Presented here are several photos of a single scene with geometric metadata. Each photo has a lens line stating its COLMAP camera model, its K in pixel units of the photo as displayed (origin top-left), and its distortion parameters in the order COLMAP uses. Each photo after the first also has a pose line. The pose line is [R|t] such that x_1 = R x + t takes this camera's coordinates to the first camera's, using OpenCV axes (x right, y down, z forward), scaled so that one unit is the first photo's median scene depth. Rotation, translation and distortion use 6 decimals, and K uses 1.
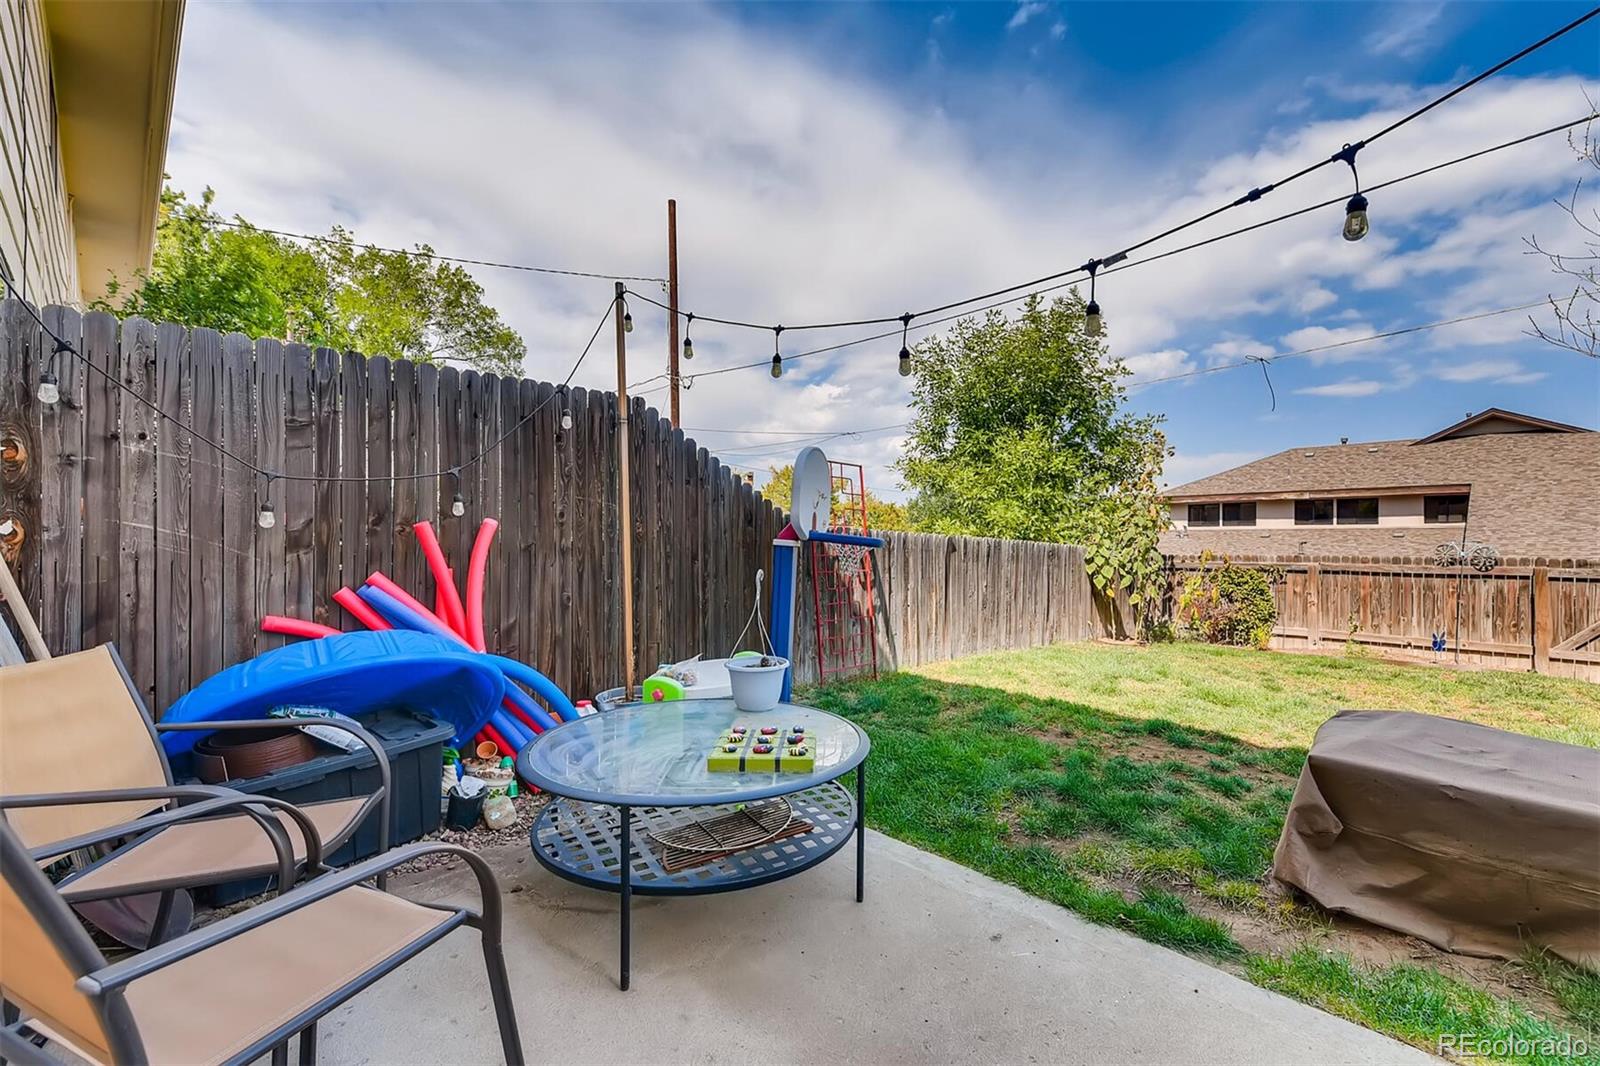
lens RADIAL K [[683.9, 0, 800.6], [0, 683.9, 534.3], [0, 0, 1]] dist [0.004947, -0.000516]
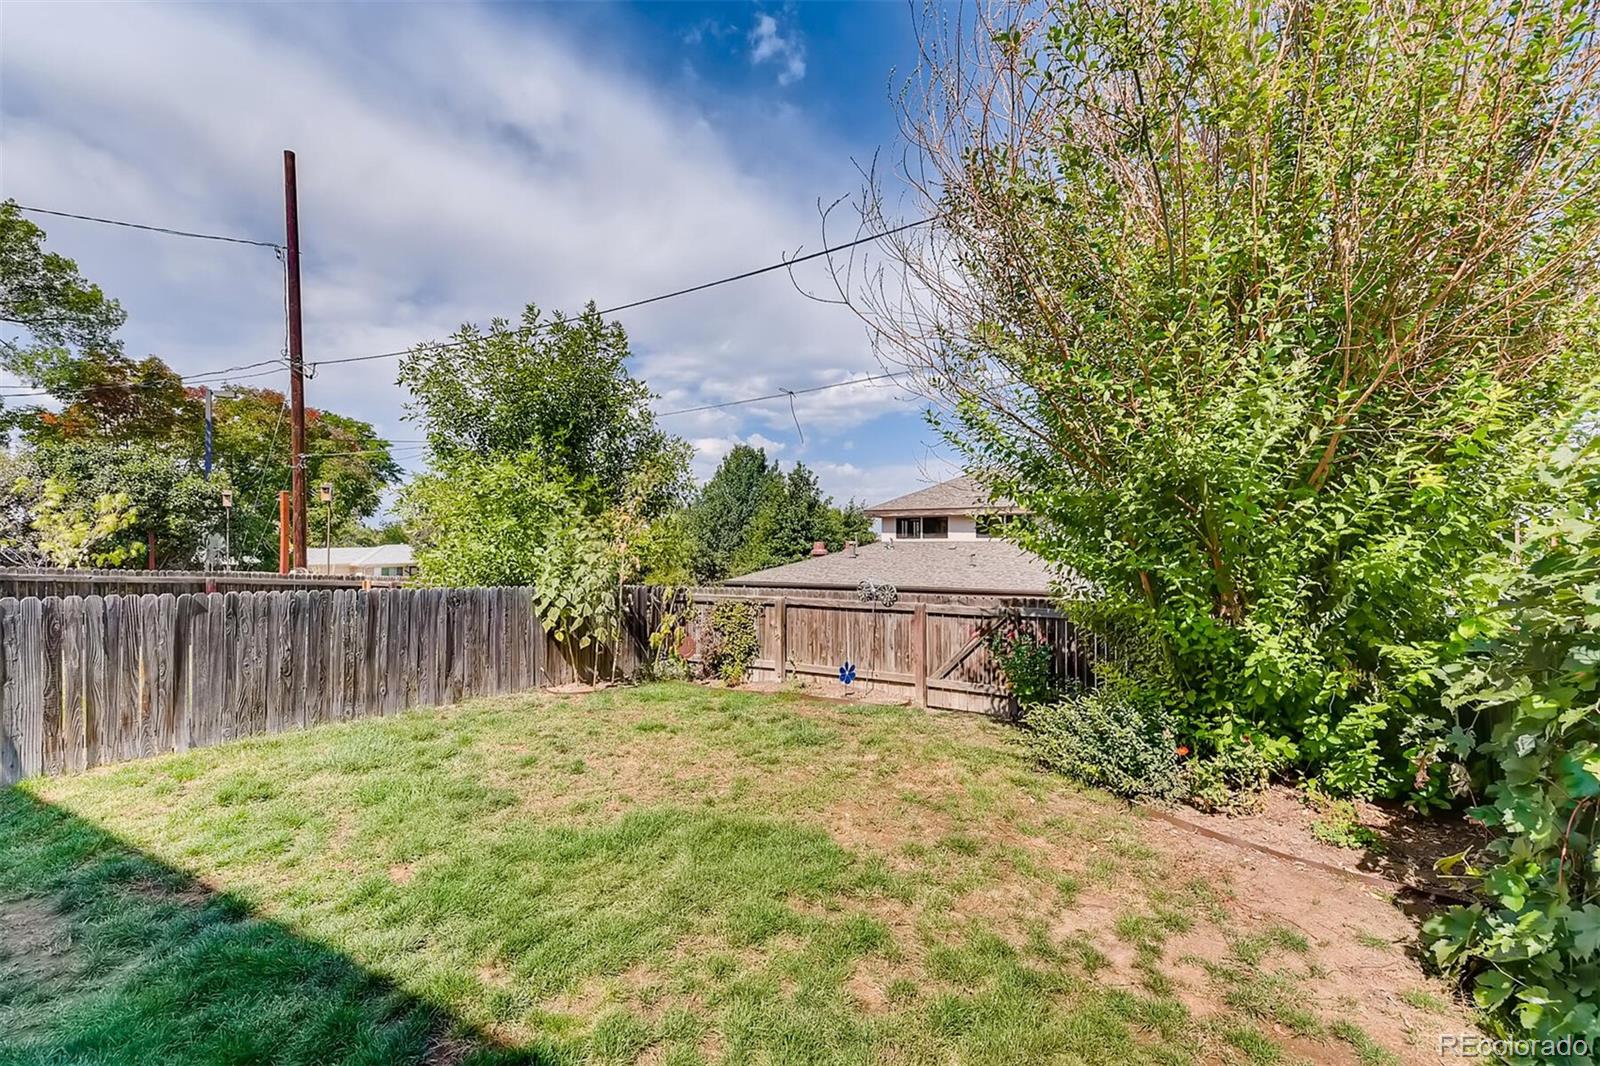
lens RADIAL K [[683.9, 0, 804.7], [0, 683.9, 529.4], [0, 0, 1]] dist [0.004947, -0.000516]
pose [[0.951939, 0.004606, 0.306252, 0.108477], [0.000255, 0.999875, -0.015831, -0.009707], [-0.306286, 0.015148, 0.951819, 0.005028]]
